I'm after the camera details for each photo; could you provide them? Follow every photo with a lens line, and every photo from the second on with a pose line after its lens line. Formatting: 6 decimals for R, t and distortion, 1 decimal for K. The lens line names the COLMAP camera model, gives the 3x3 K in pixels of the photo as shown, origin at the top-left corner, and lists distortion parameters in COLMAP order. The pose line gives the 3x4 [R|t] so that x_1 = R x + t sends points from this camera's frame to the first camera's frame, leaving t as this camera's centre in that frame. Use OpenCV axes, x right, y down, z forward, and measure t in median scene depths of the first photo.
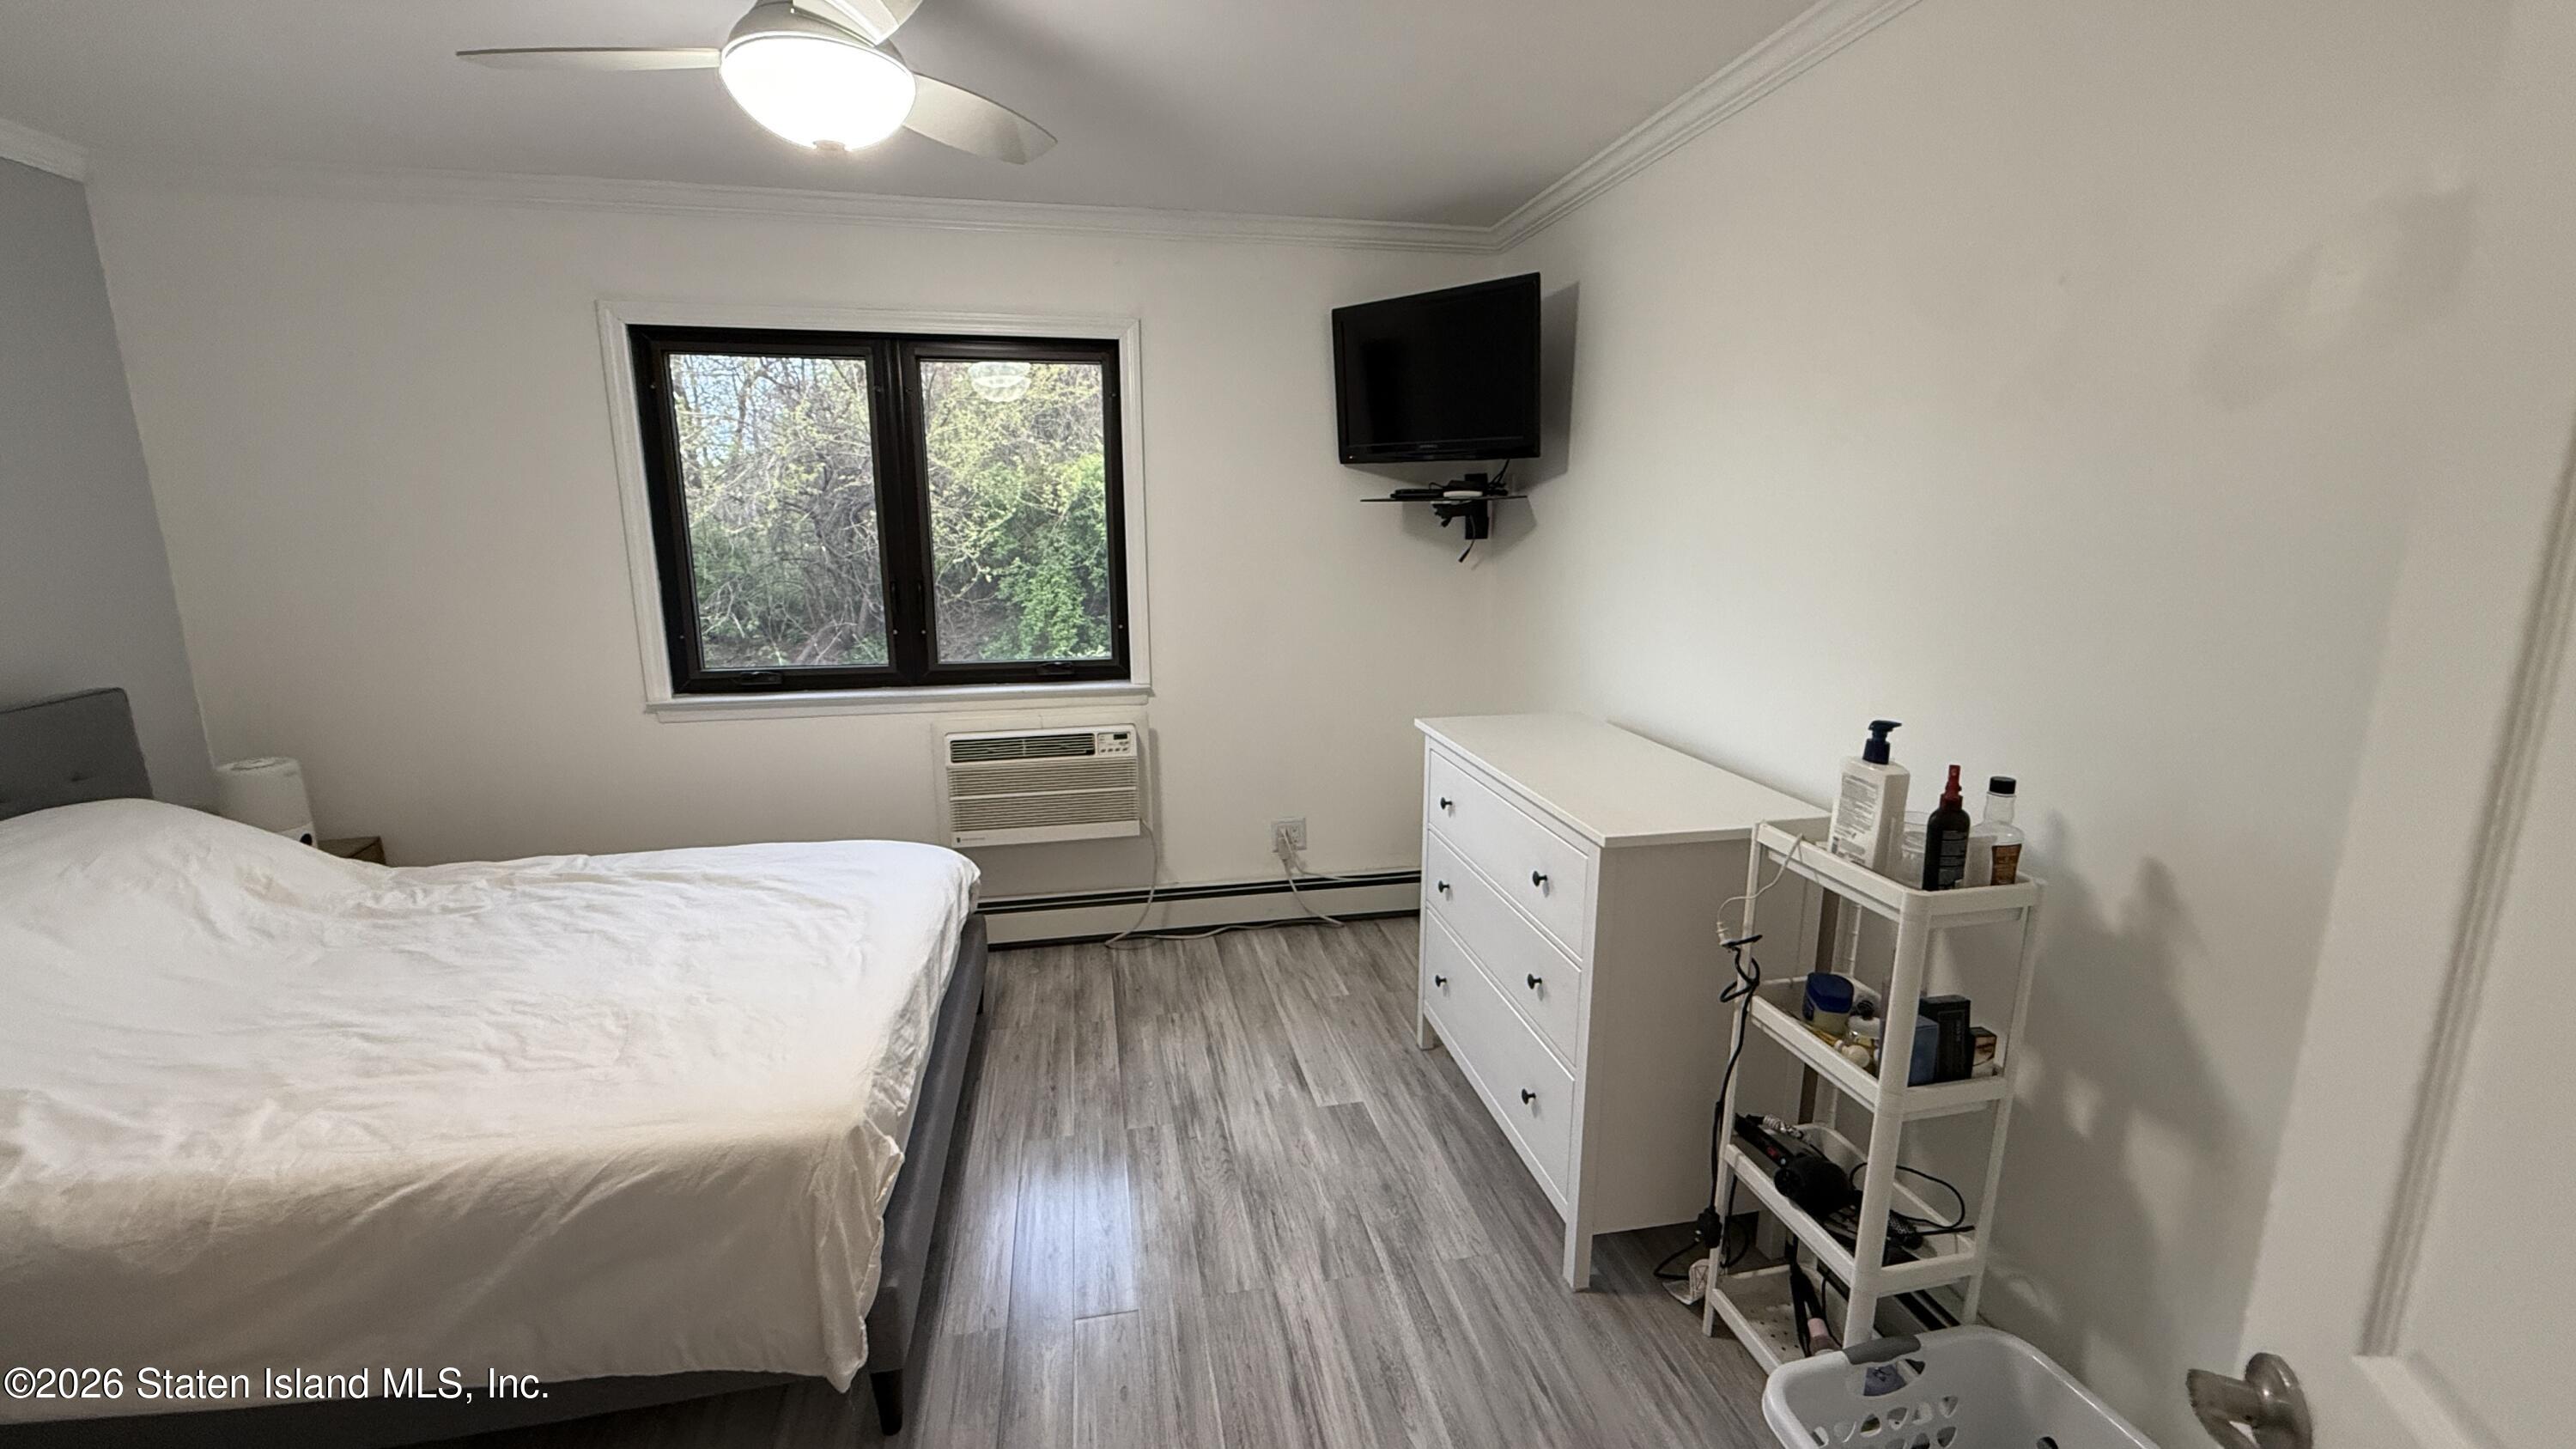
lens RADIAL K [[1032.1, 0, 1291.4], [0, 1032.1, 724.5], [0, 0, 1]] dist [0.002149, 0.000234]
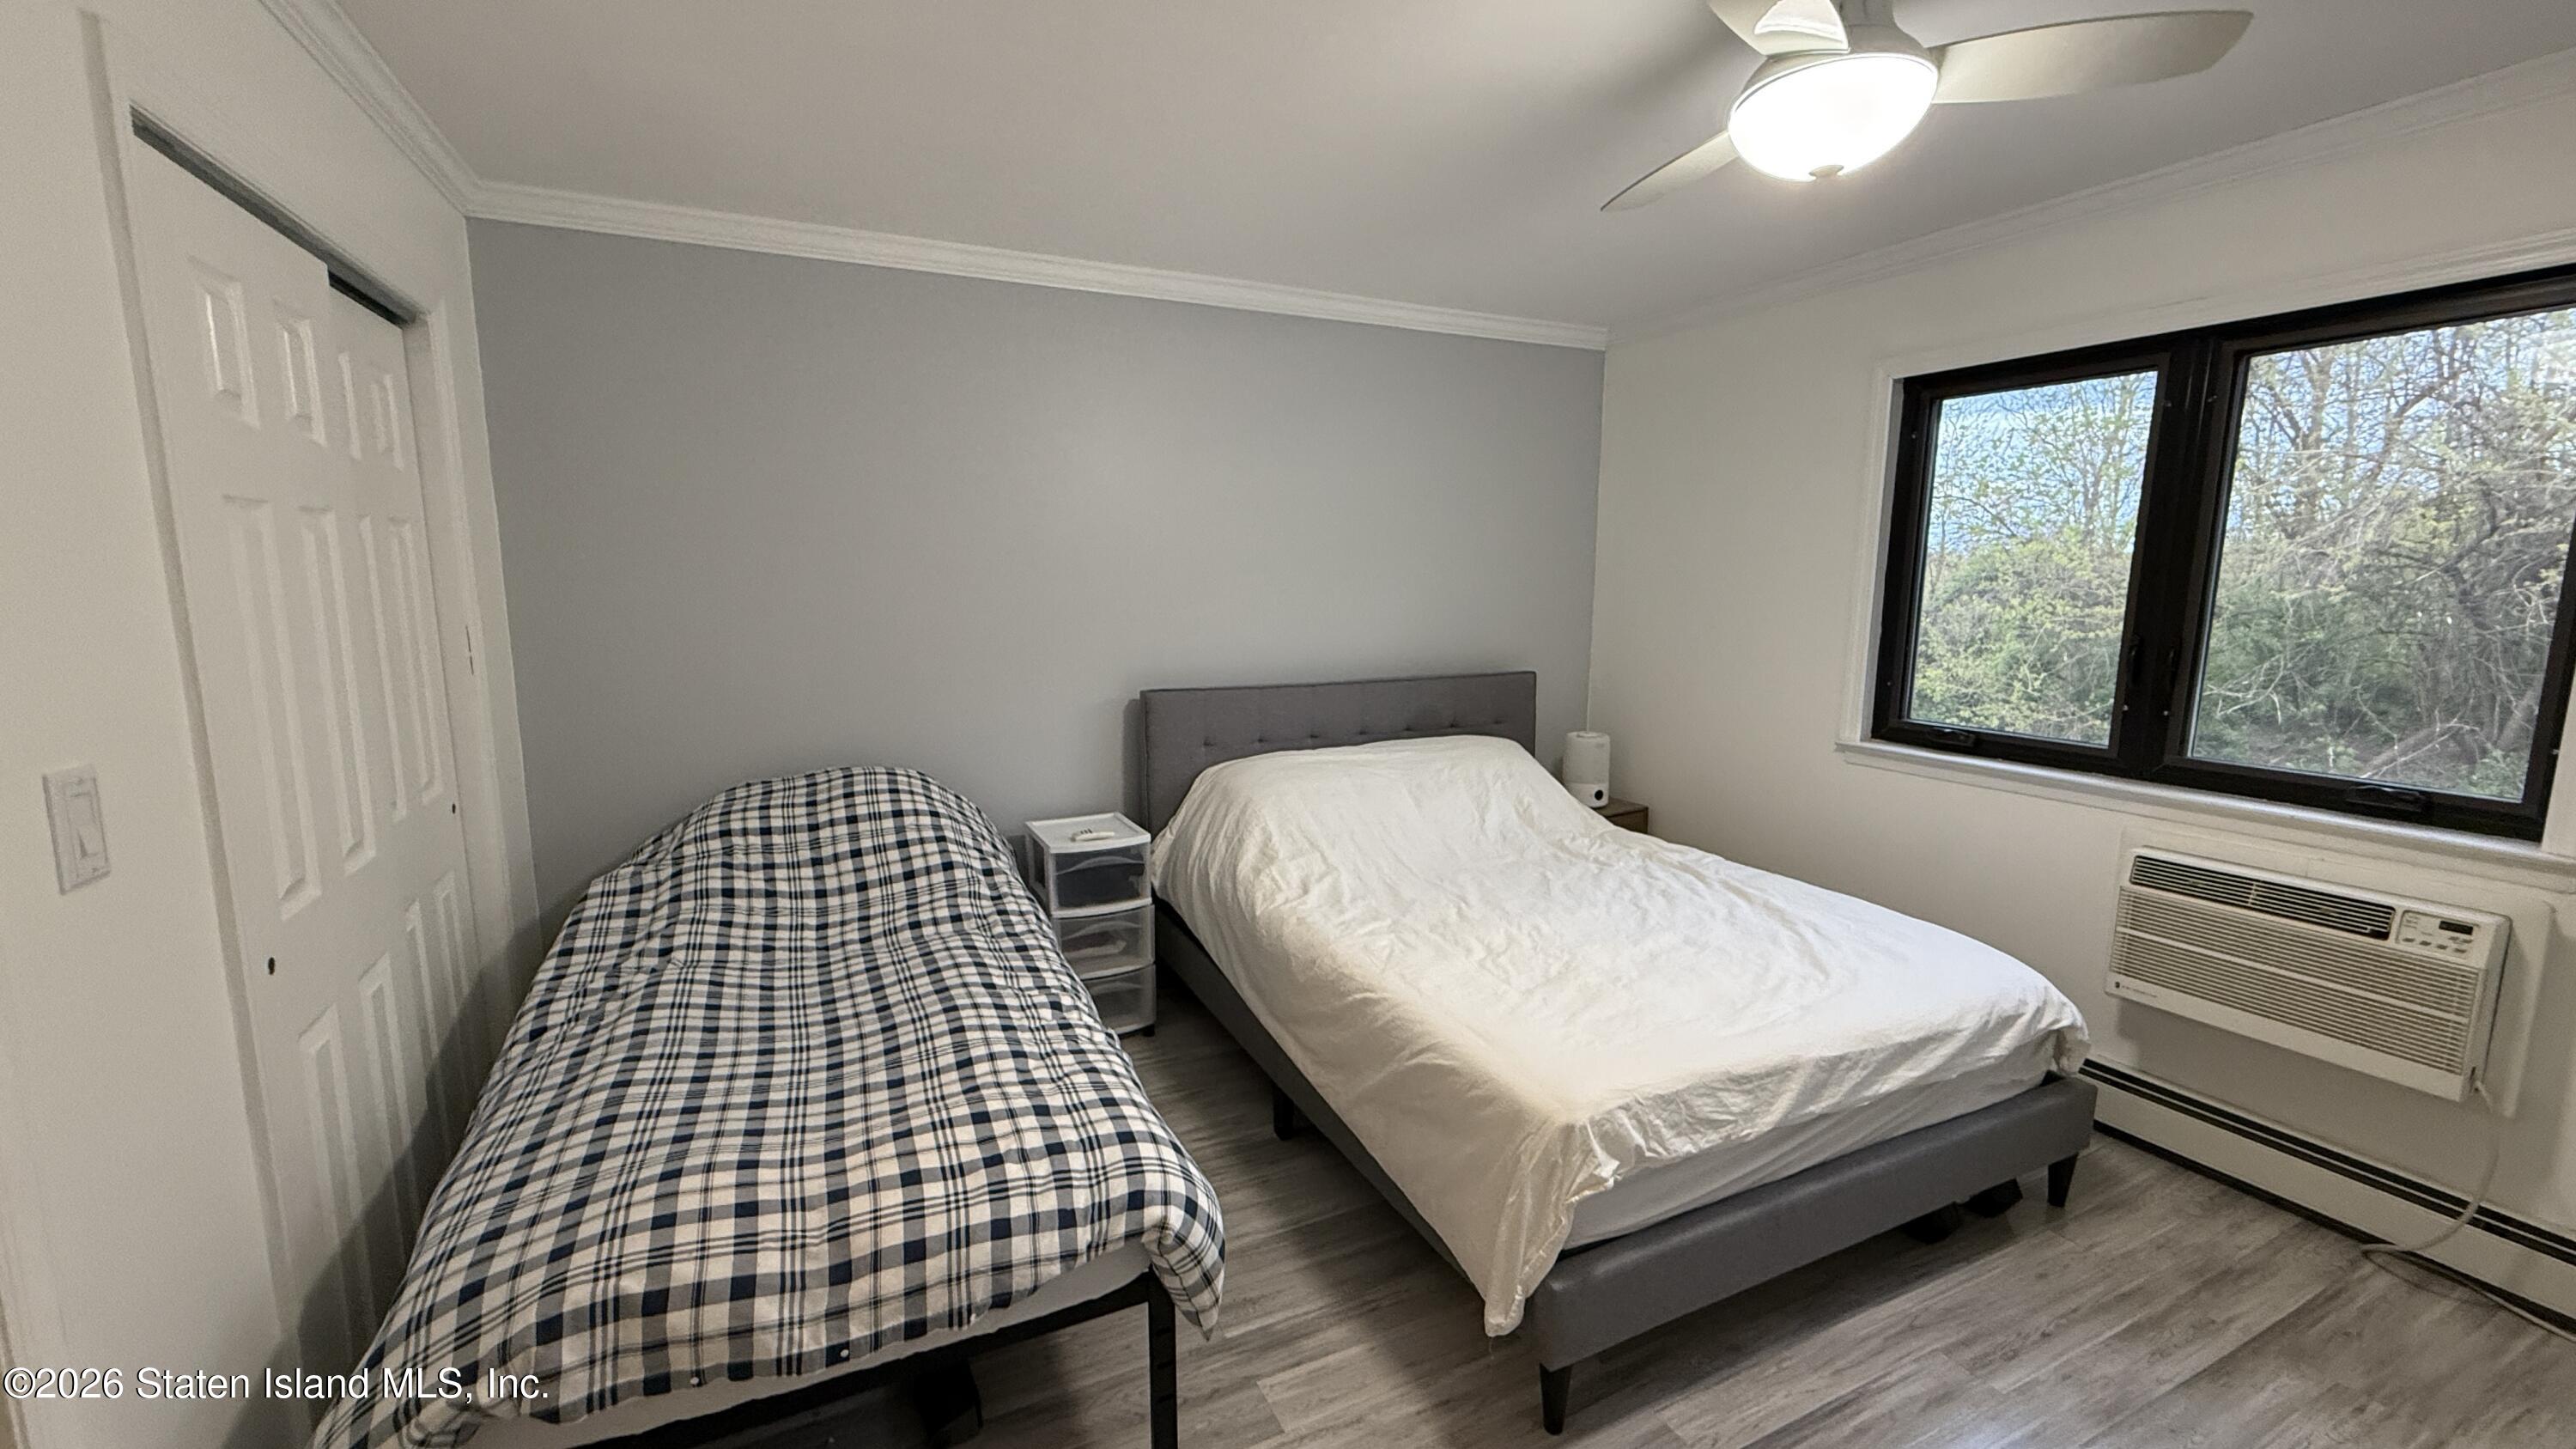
lens RADIAL K [[1032.1, 0, 1291.4], [0, 1032.1, 724.5], [0, 0, 1]] dist [0.002149, 0.000234]
pose [[0.245758, 0.144366, -0.958520, 0.240283], [-0.198572, 0.975374, 0.095992, -0.028266], [0.948774, 0.166744, 0.268373, 0.196090]]
